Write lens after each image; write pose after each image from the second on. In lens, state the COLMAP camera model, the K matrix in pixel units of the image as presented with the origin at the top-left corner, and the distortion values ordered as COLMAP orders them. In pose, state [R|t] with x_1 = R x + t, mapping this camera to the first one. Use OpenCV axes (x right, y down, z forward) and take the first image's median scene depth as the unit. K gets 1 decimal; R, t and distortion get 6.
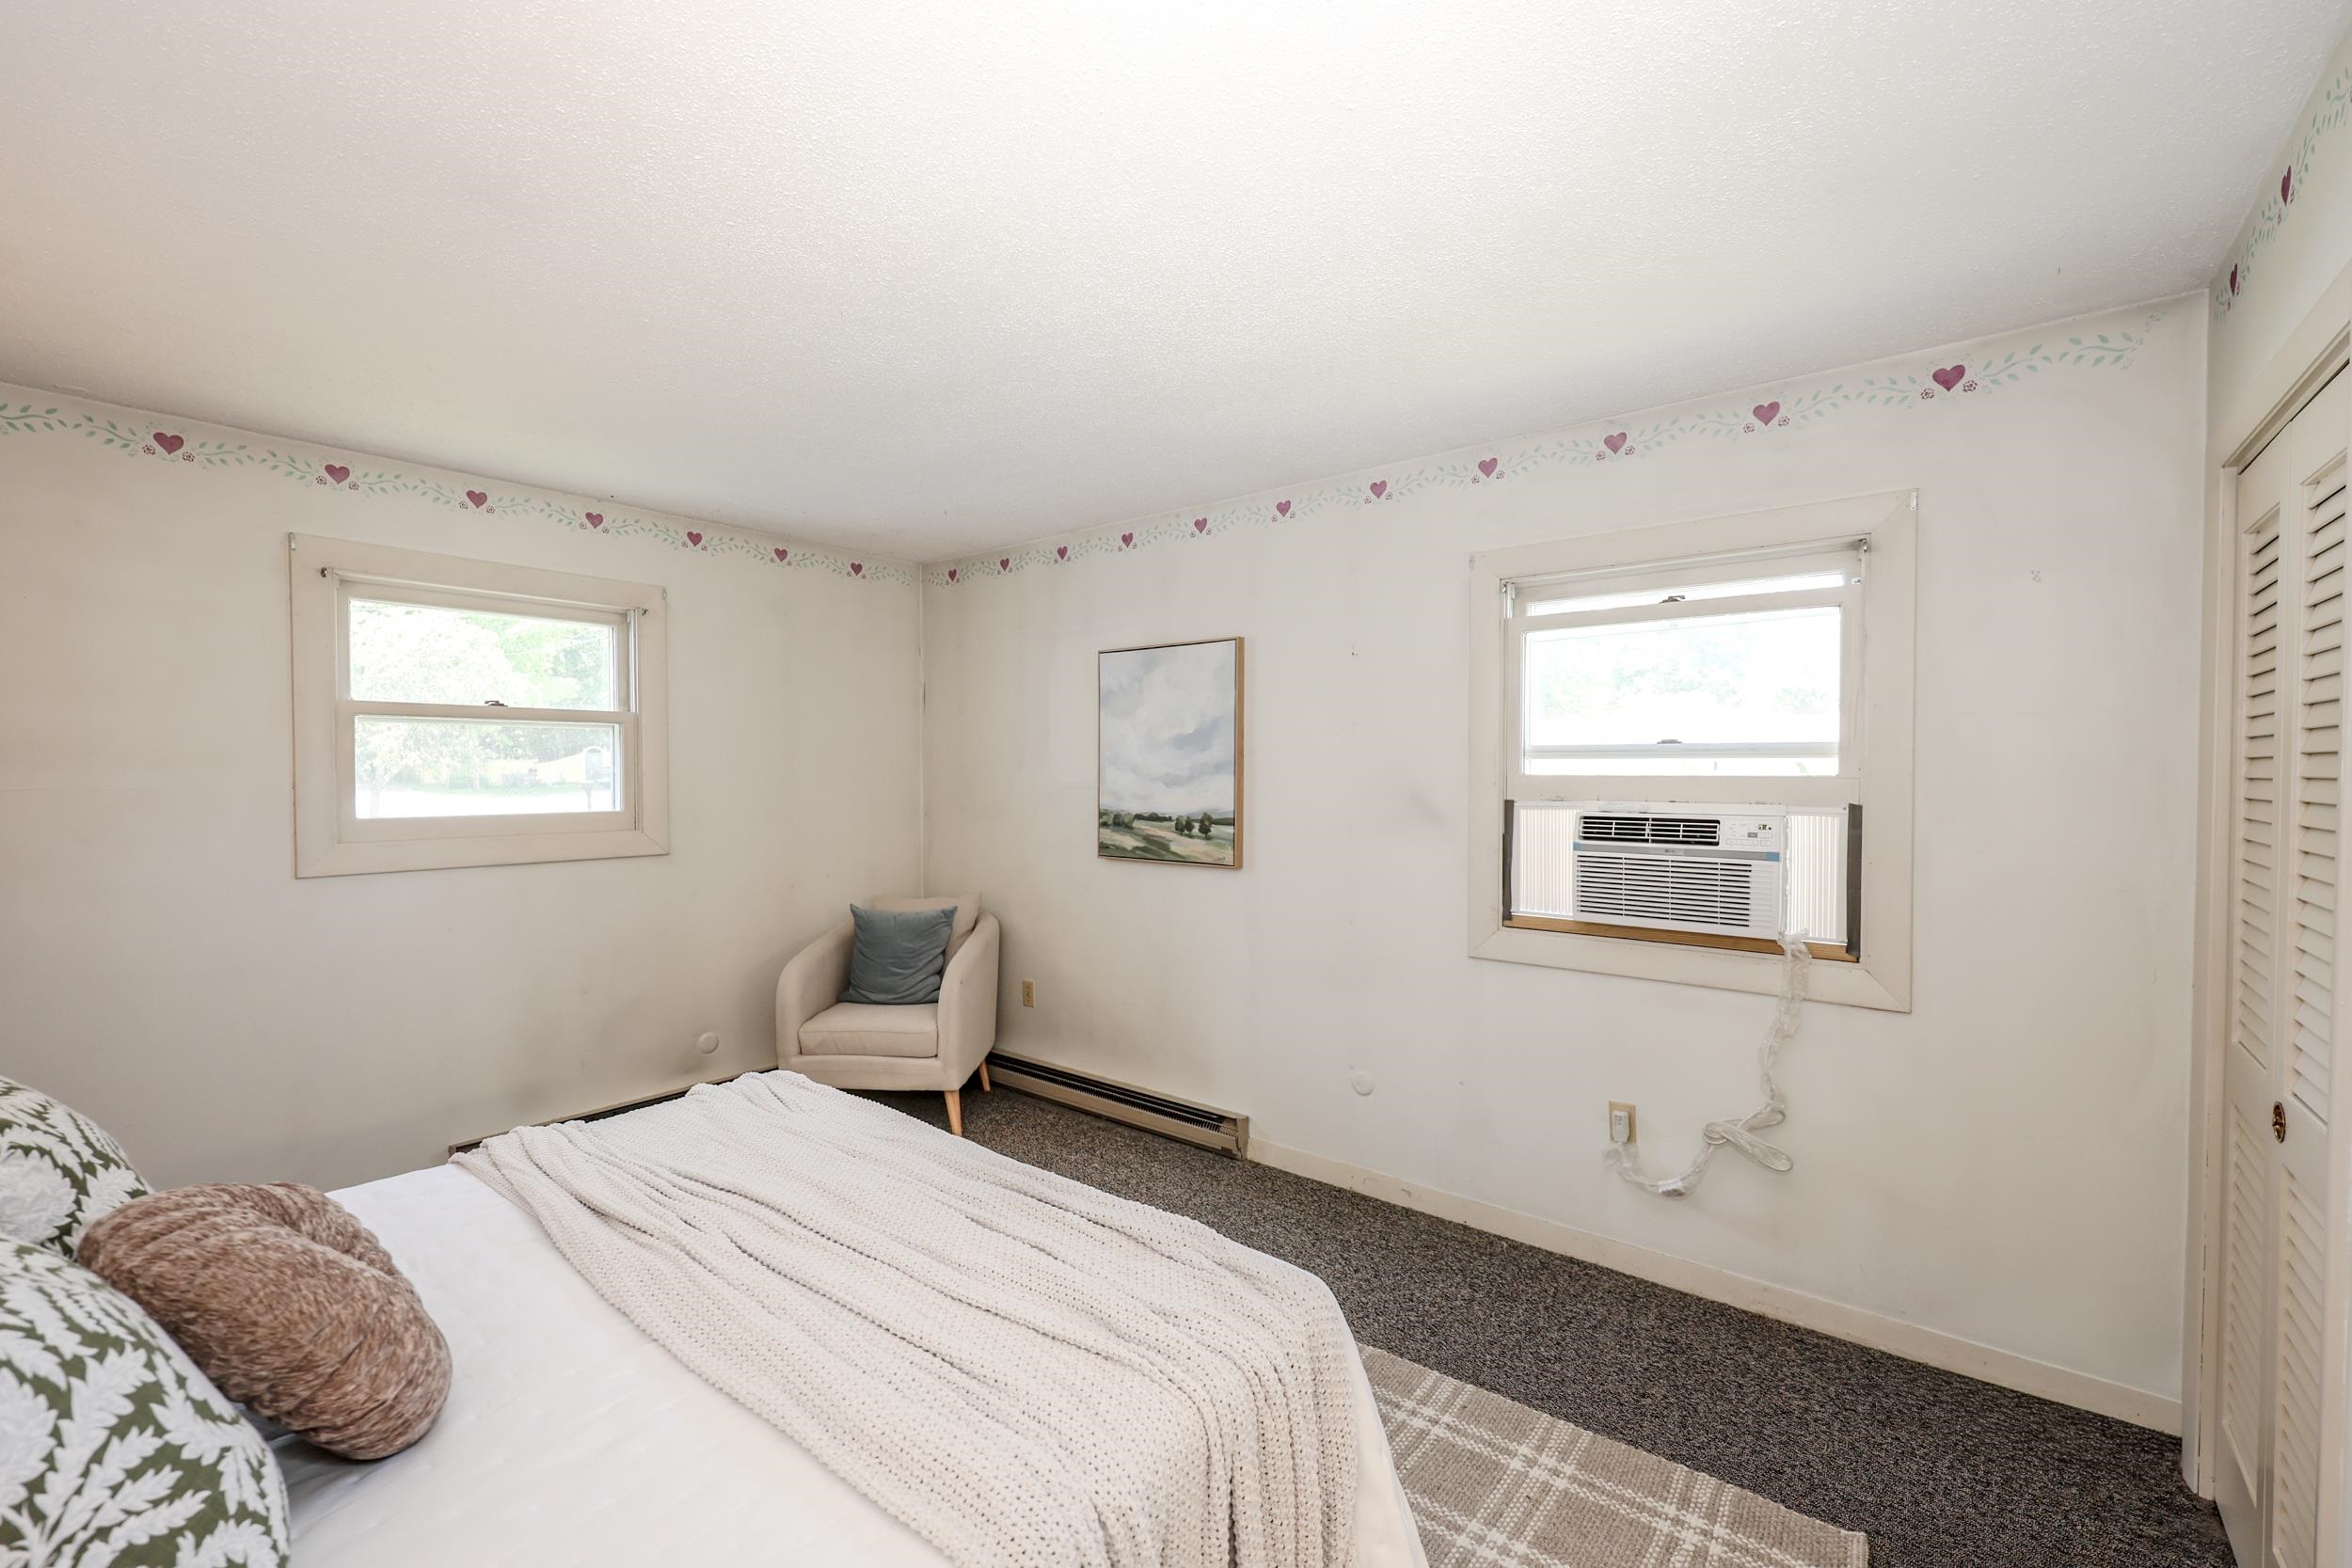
lens RADIAL K [[957.8, 0, 1170.5], [0, 957.8, 785.7], [0, 0, 1]] dist [0.000910, 0.000118]
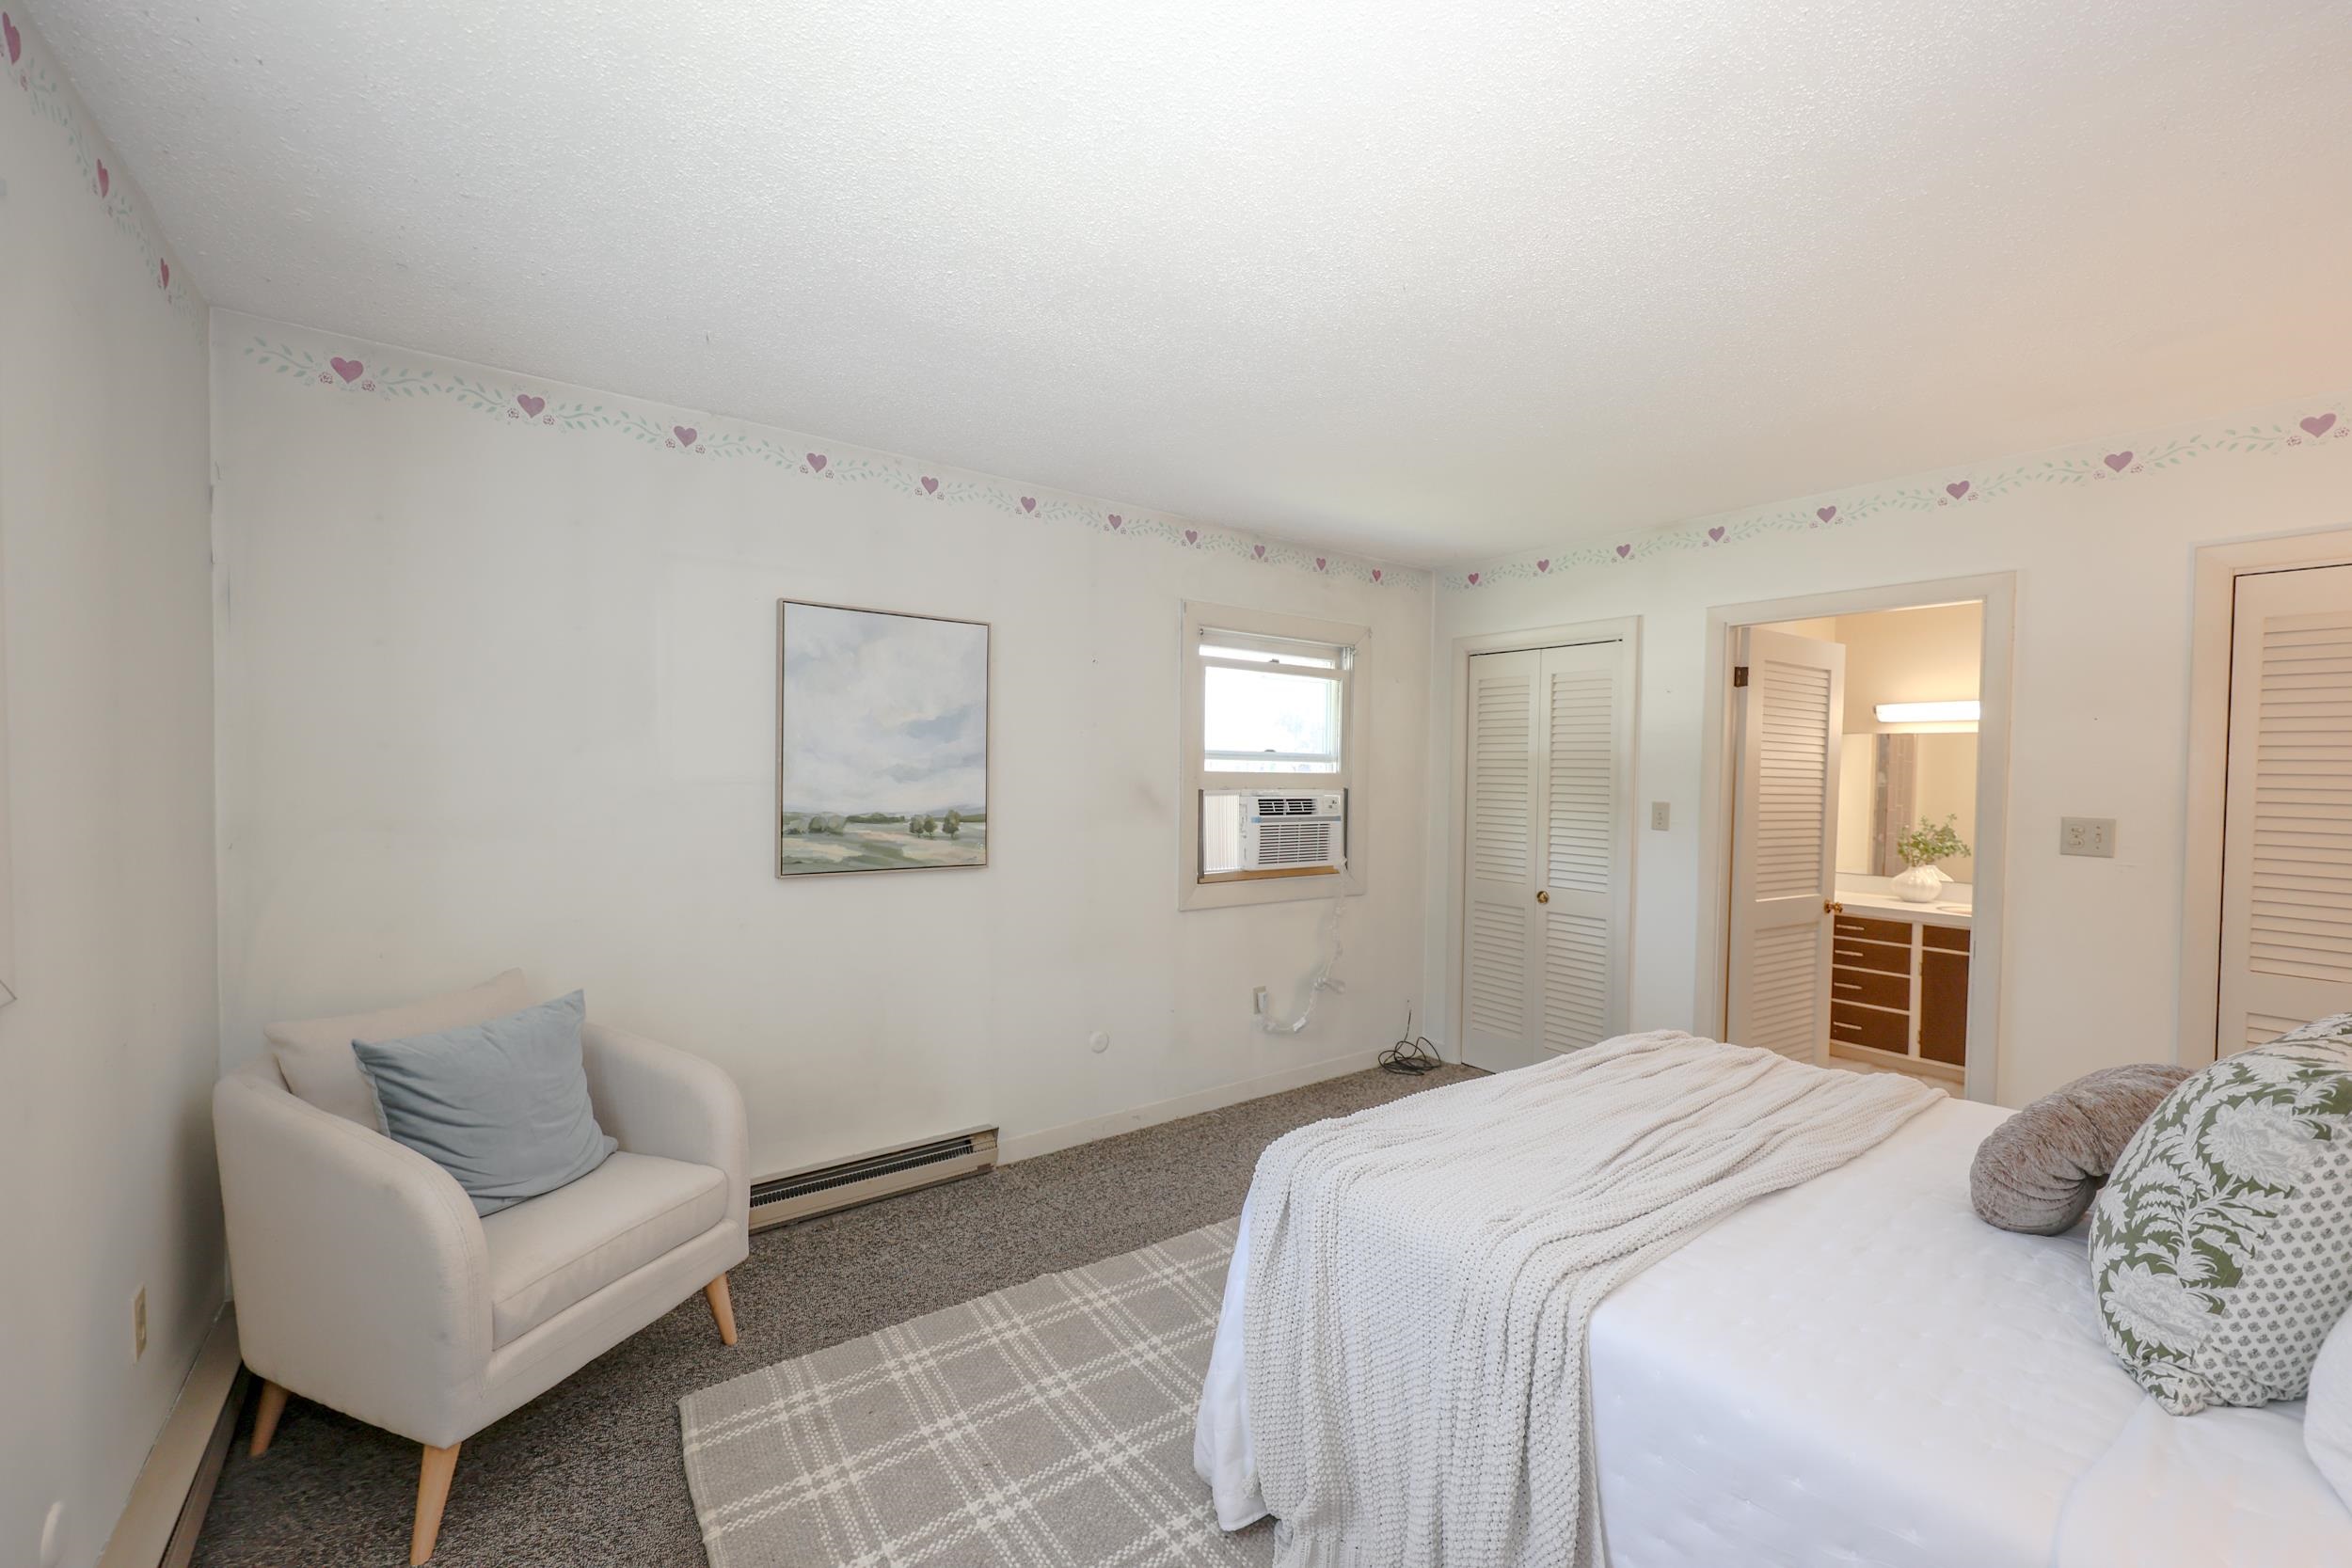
lens RADIAL K [[957.8, 0, 1176.6], [0, 957.8, 786.1], [0, 0, 1]] dist [0.000910, 0.000118]
pose [[0.248869, -0.011765, 0.968466, -0.874538], [0.000630, 0.999928, 0.011986, -0.005465], [-0.968537, -0.002372, 0.248858, 0.635272]]
